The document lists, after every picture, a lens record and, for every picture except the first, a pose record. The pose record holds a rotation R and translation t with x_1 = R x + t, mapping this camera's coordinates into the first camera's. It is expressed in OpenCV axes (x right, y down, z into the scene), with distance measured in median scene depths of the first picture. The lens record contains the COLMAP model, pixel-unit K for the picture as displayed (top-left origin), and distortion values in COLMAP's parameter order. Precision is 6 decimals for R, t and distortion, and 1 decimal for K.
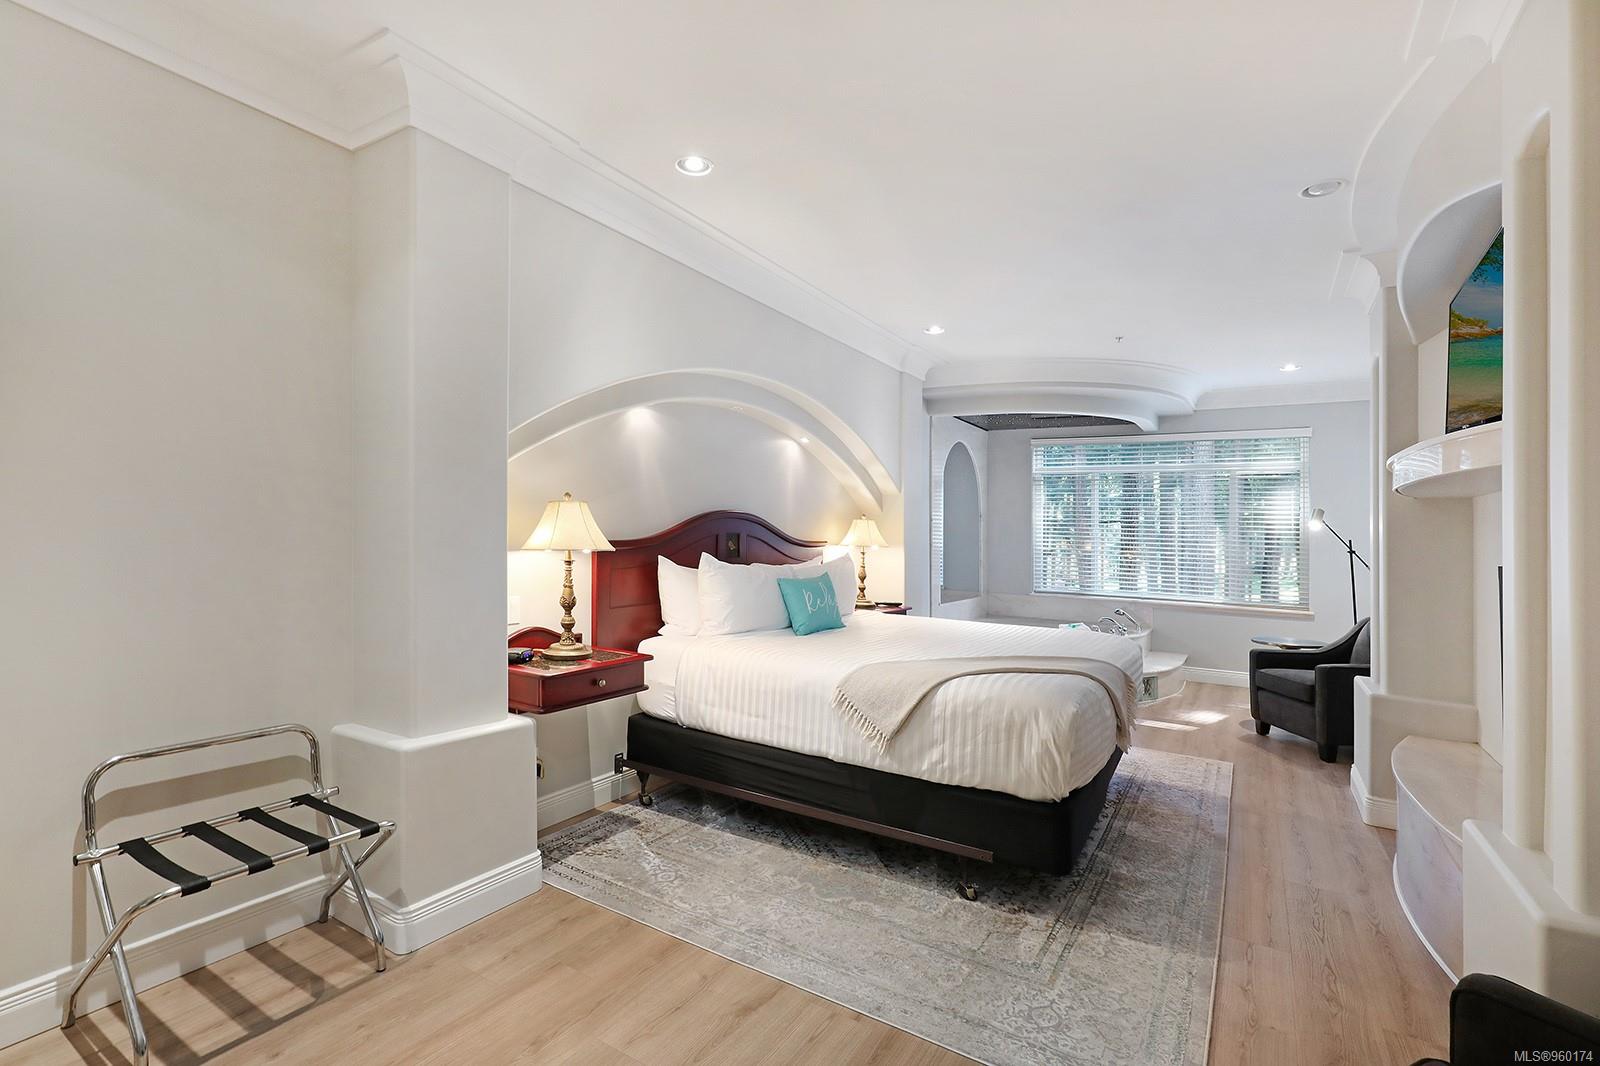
lens RADIAL K [[744.4, 0, 842.9], [0, 744.4, 545.5], [0, 0, 1]] dist [-0.001419, -0.000093]
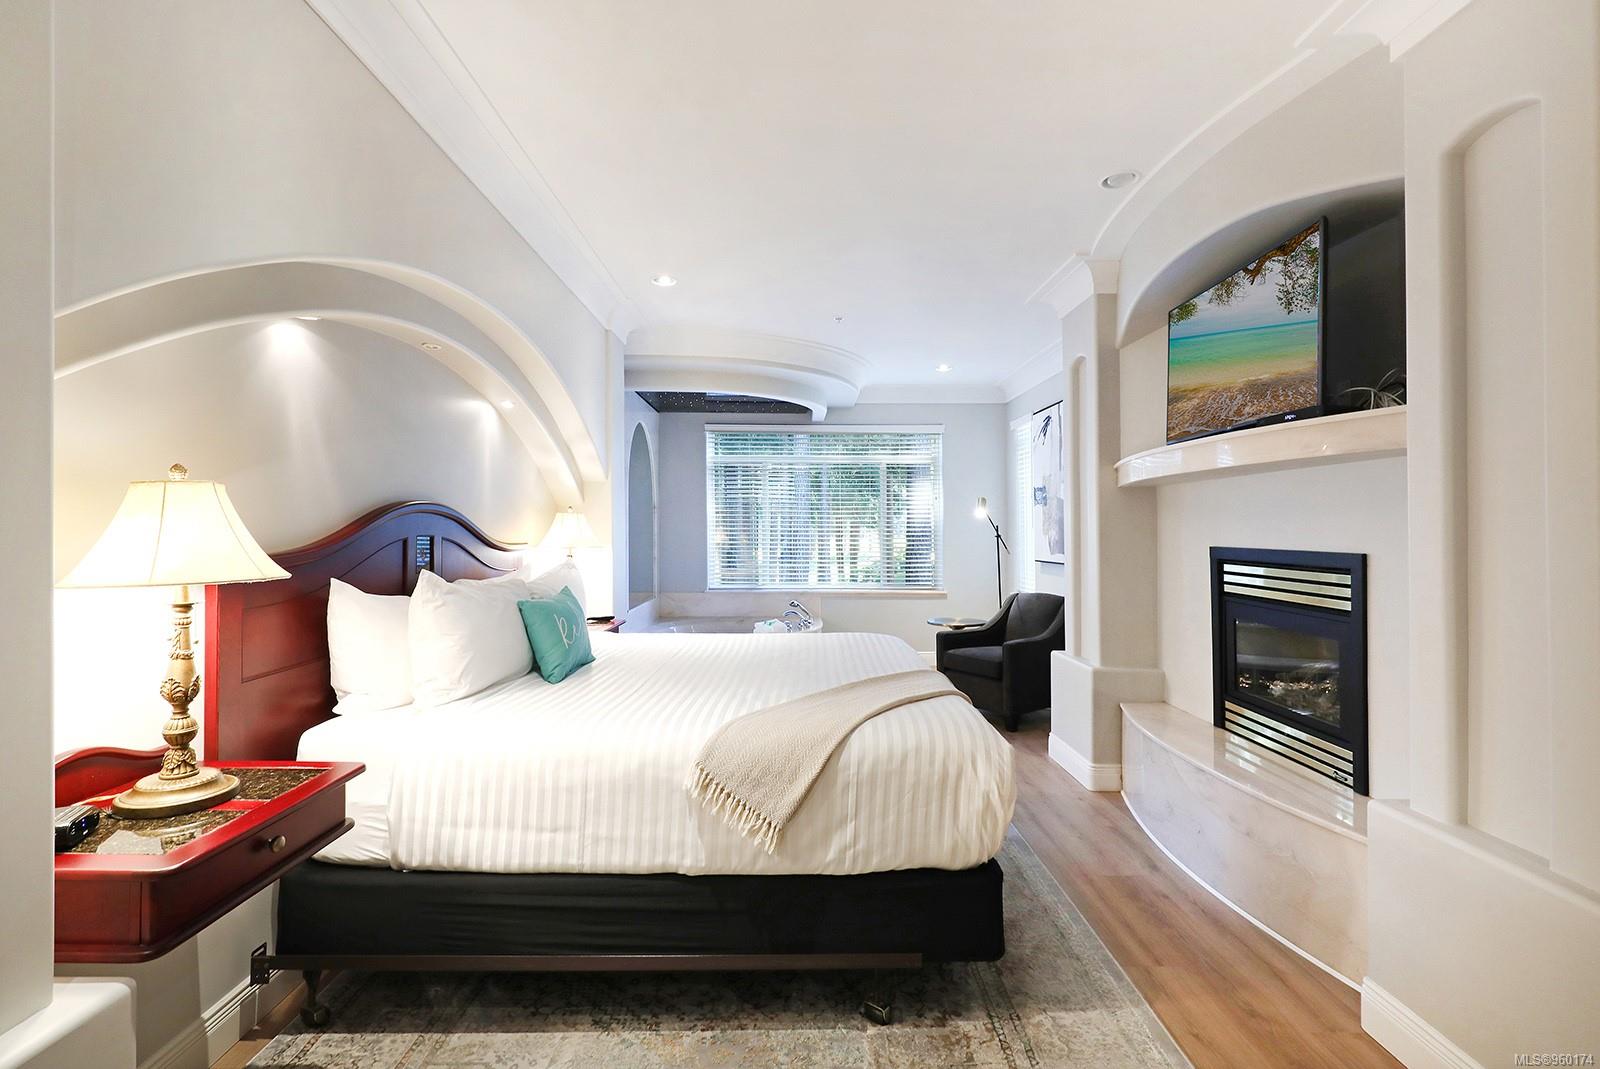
lens RADIAL K [[740.3, 0, 799.0], [0, 740.3, 513.8], [0, 0, 1]] dist [0.000720, -0.000310]
pose [[0.872832, -0.014598, 0.487803, -0.228110], [0.030438, 0.999235, -0.024561, -0.012968], [-0.487071, 0.036285, 0.872608, 0.340857]]
